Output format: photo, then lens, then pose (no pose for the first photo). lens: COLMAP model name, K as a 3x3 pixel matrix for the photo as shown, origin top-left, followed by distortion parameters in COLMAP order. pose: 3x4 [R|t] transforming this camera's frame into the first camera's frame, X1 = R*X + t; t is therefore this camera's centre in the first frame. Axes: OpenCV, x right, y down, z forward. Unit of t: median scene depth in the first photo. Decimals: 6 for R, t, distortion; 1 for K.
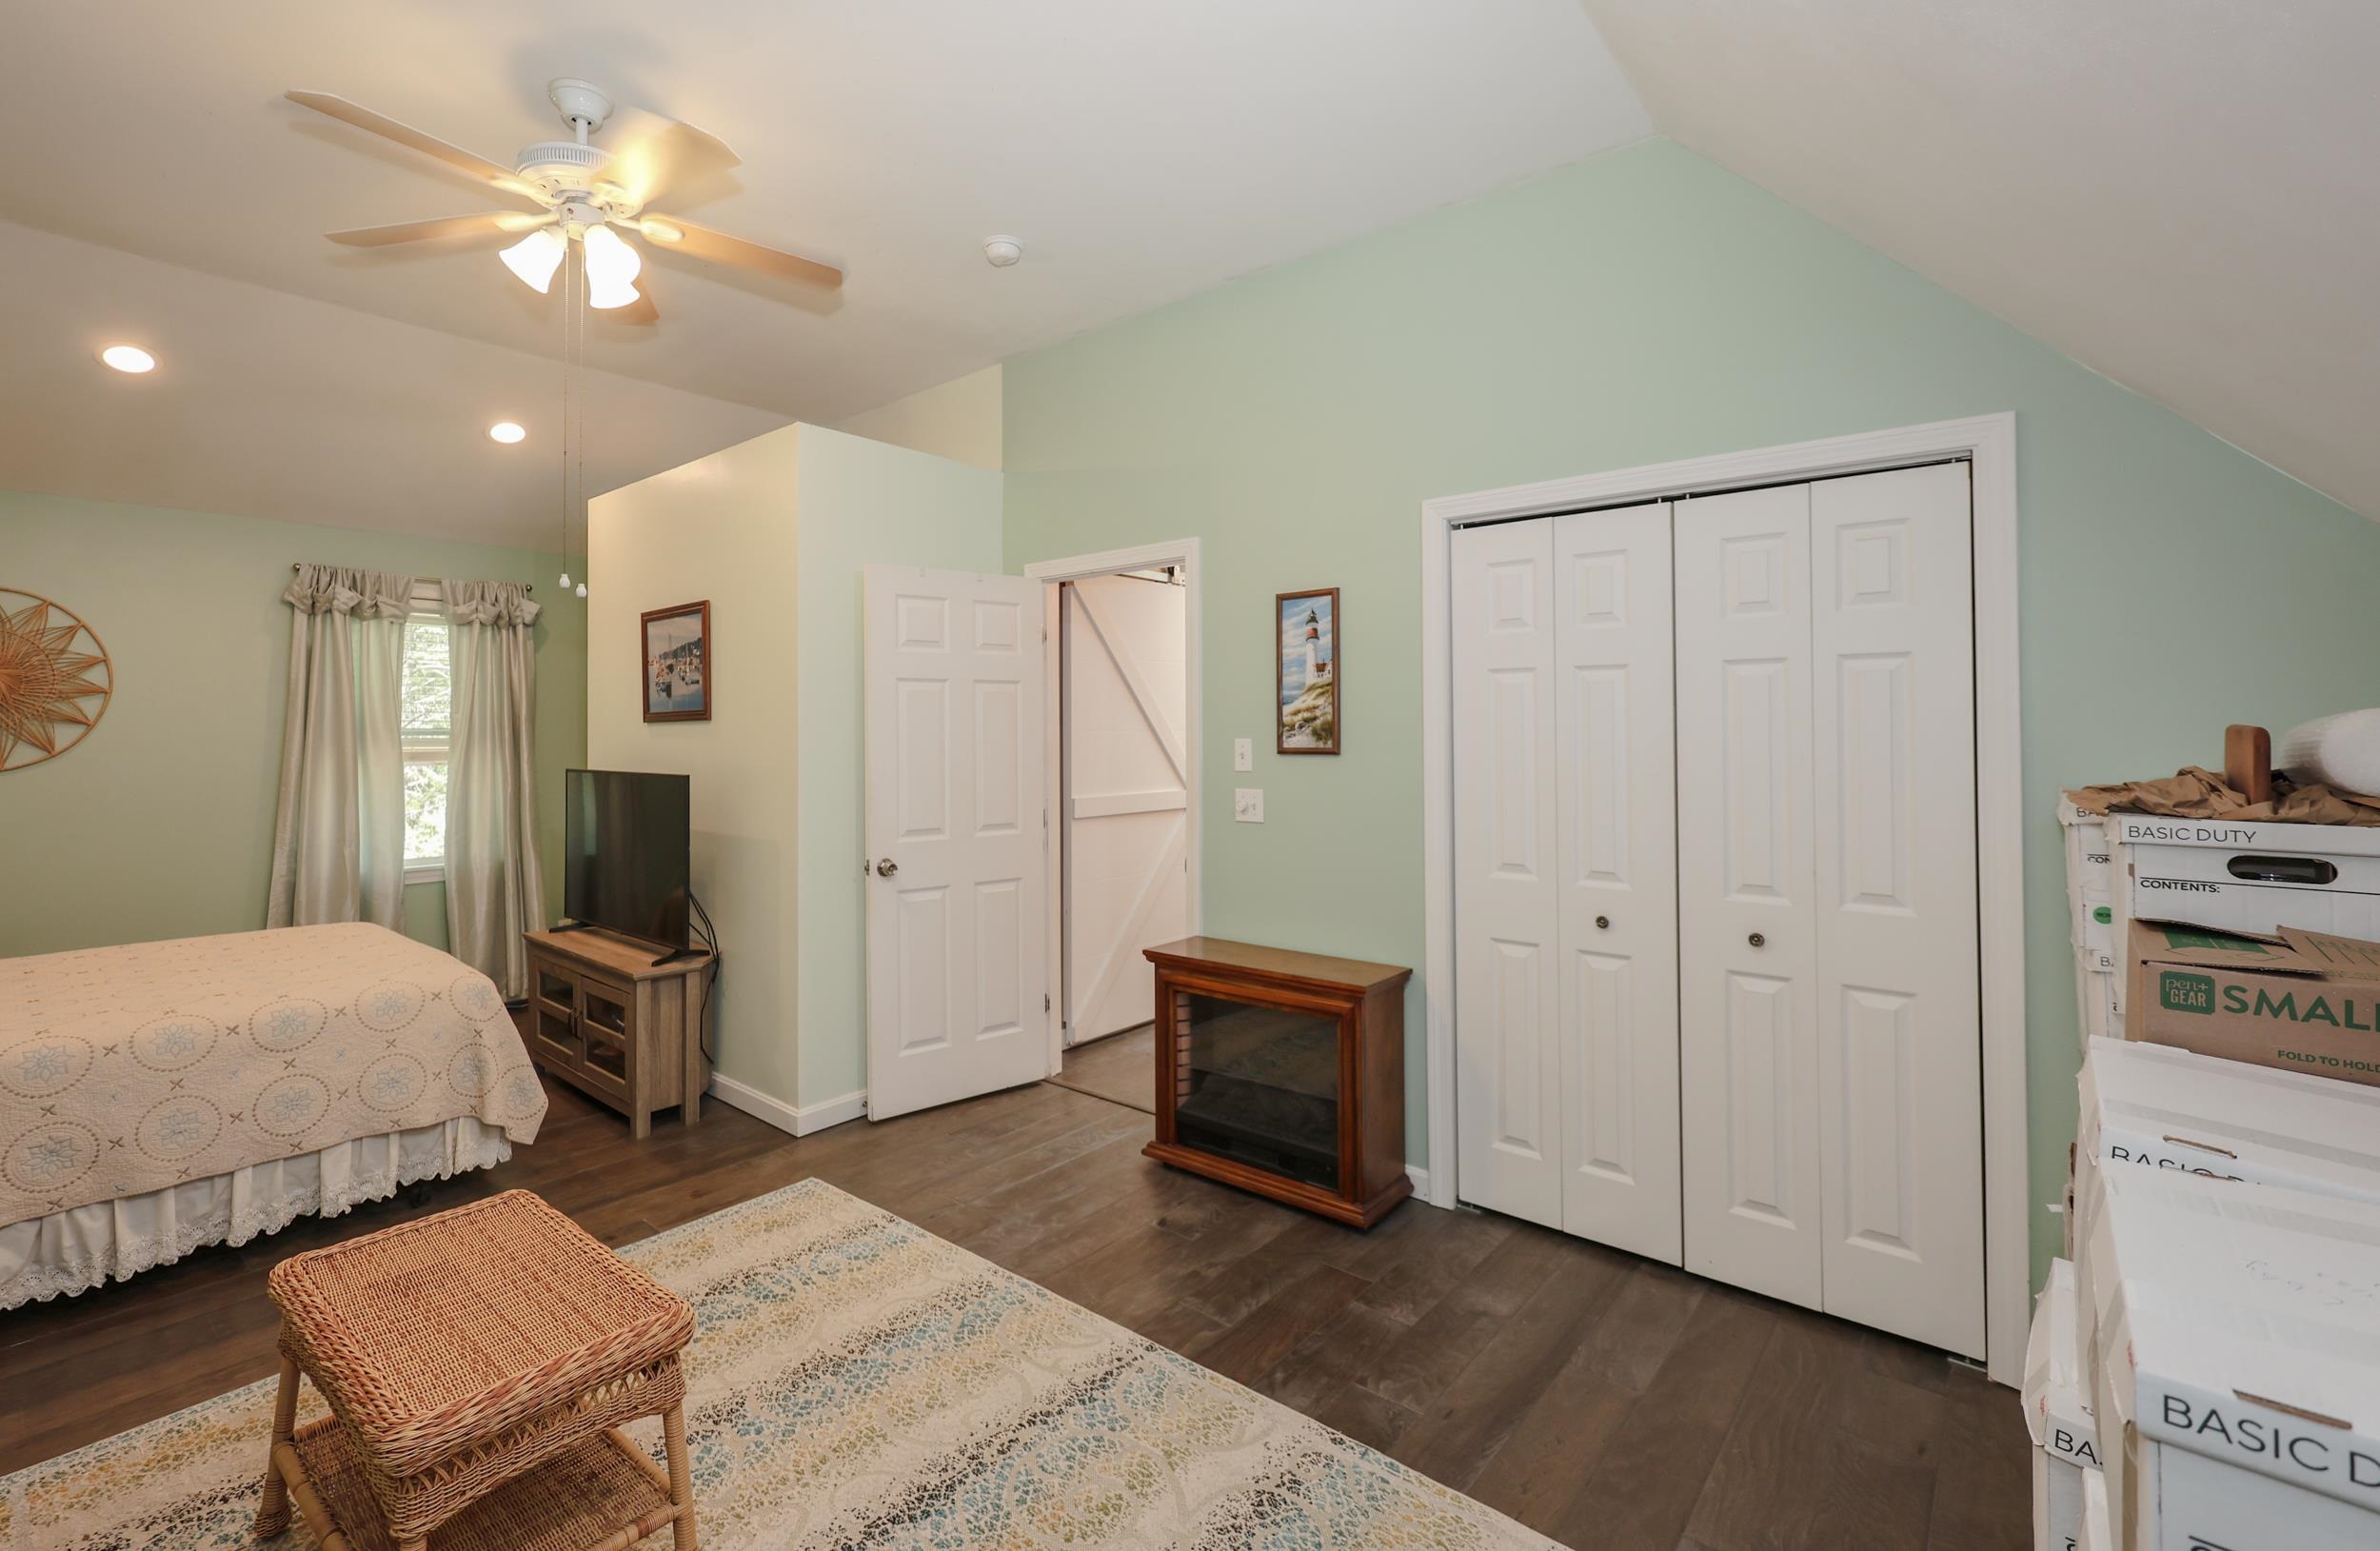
lens RADIAL K [[1035.9, 0, 1094.7], [0, 1035.9, 714.2], [0, 0, 1]] dist [0.004551, 0.000953]
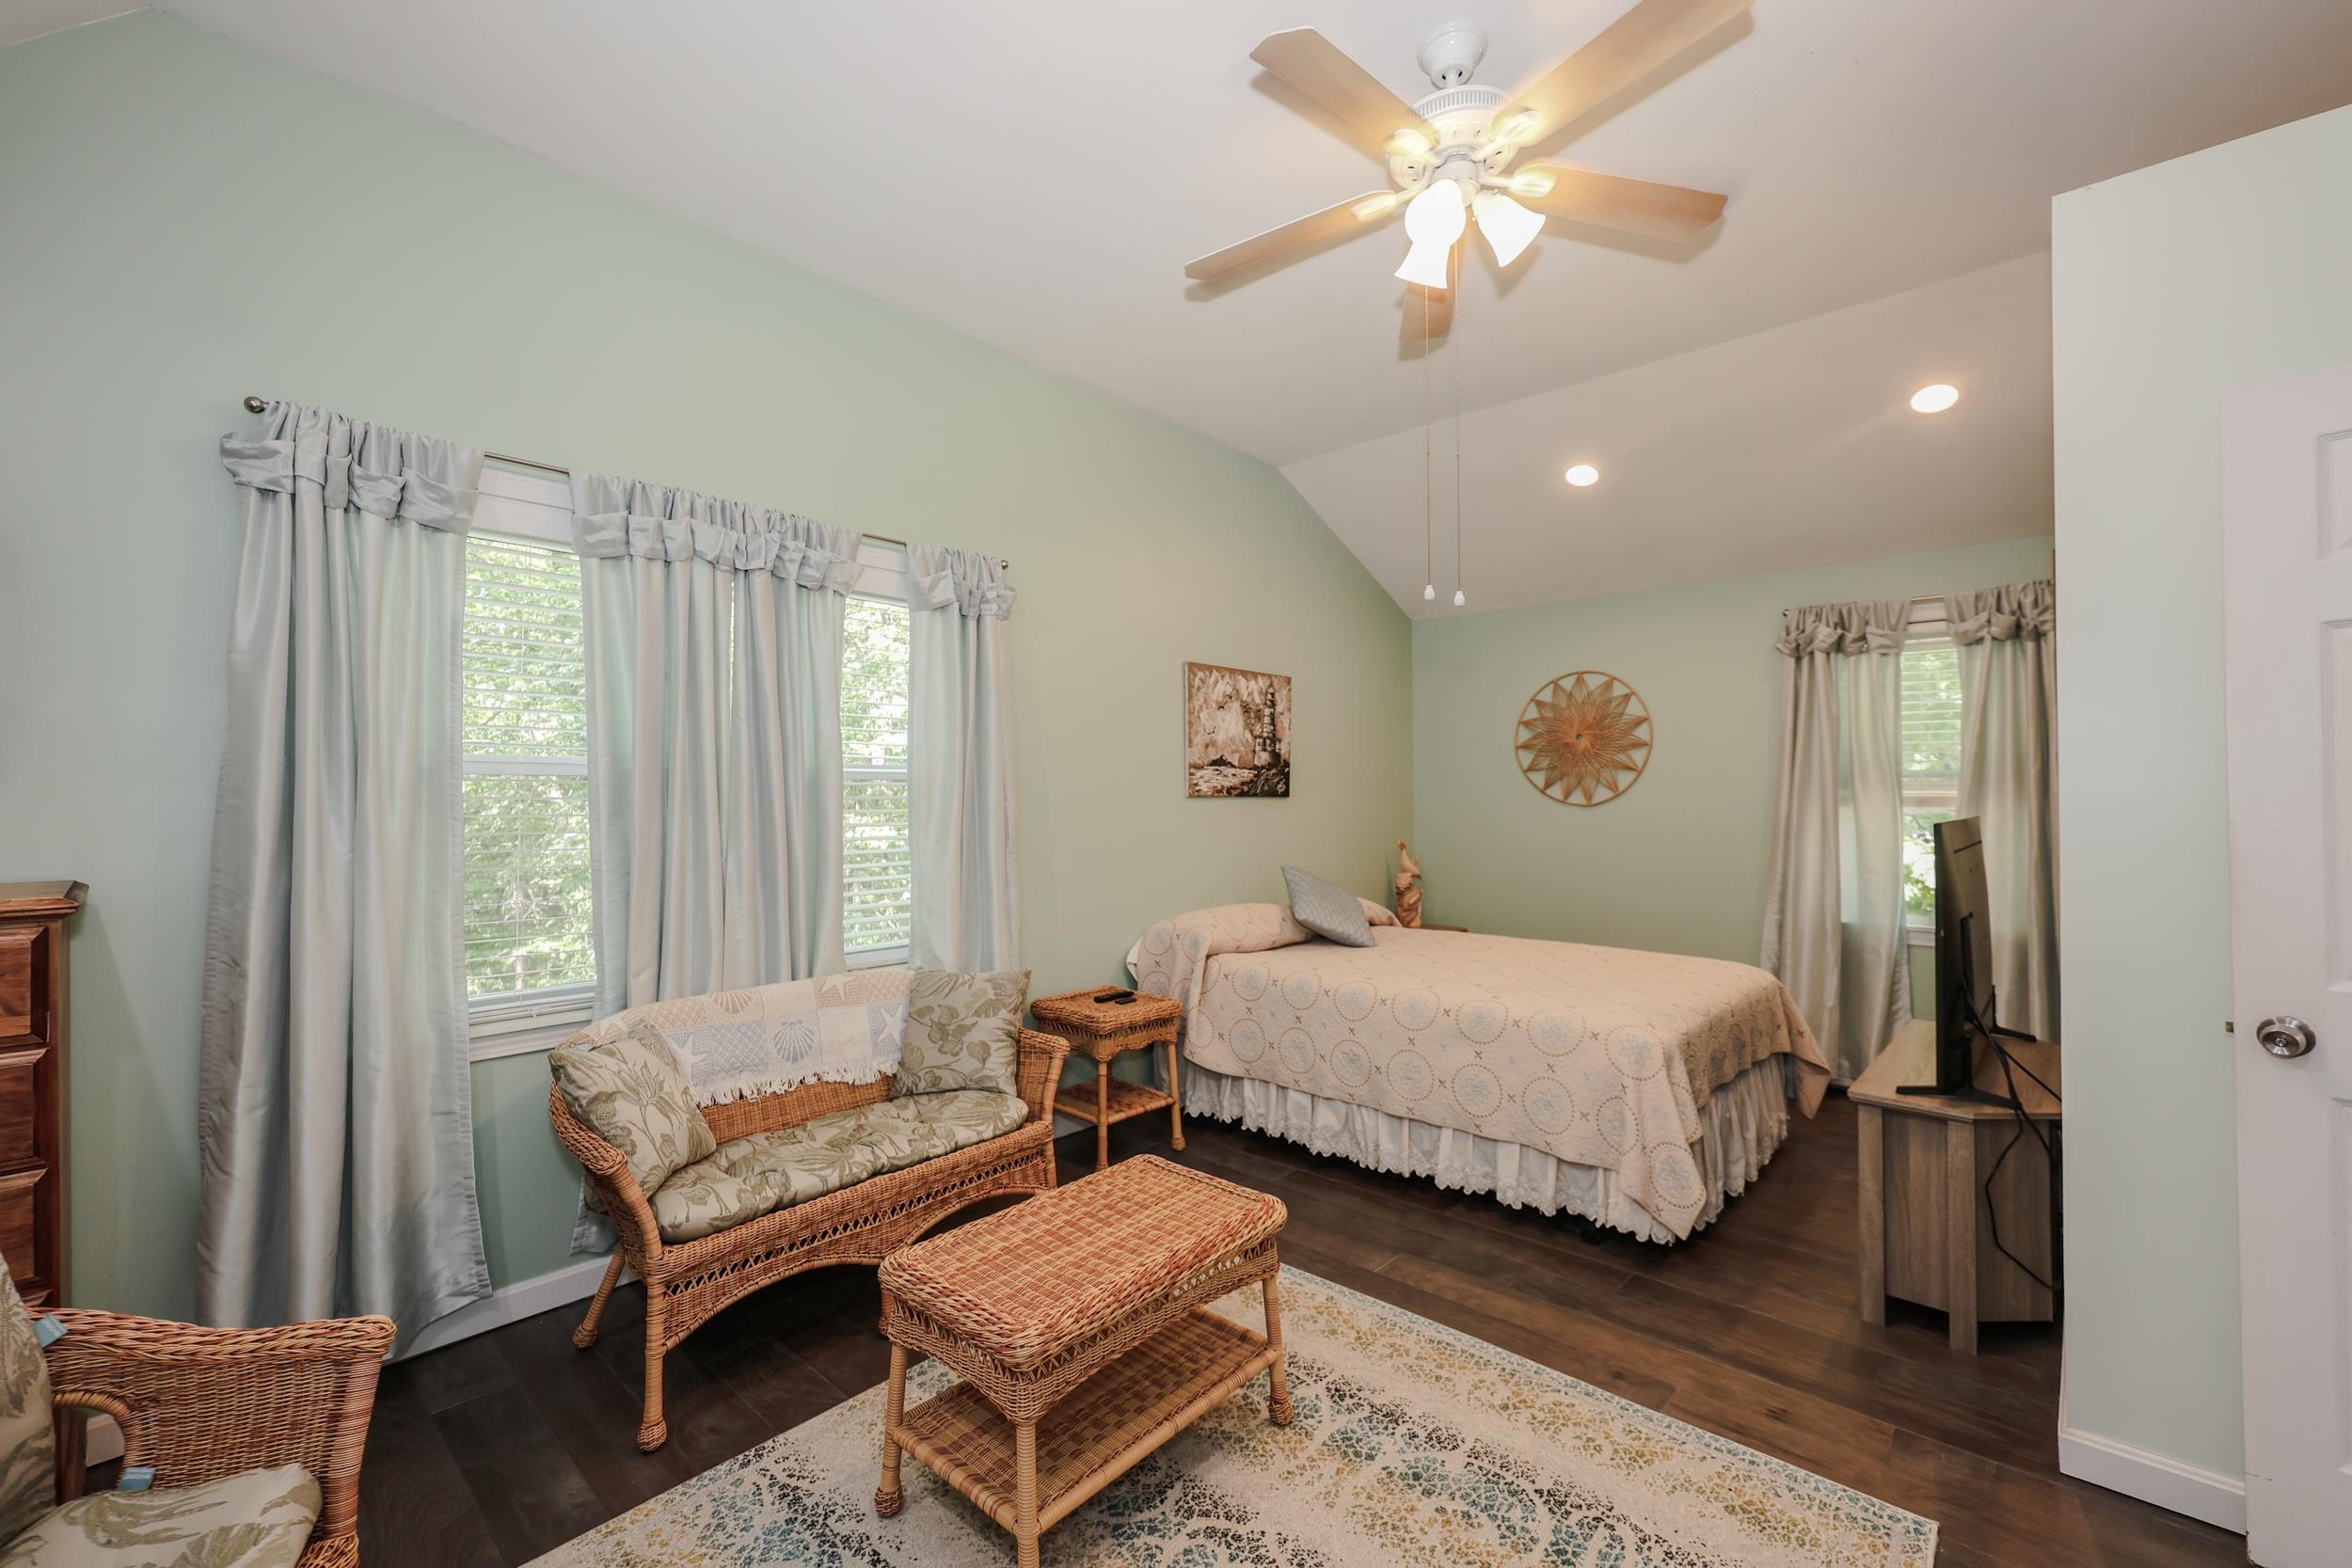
lens RADIAL K [[960.3, 0, 1164.9], [0, 960.3, 788.5], [0, 0, 1]] dist [0.002003, -0.000118]
pose [[0.007856, -0.003909, -0.999962, 0.190945], [0.019050, 0.999811, -0.003759, 0.024967], [0.999788, -0.019020, 0.007929, 0.424781]]
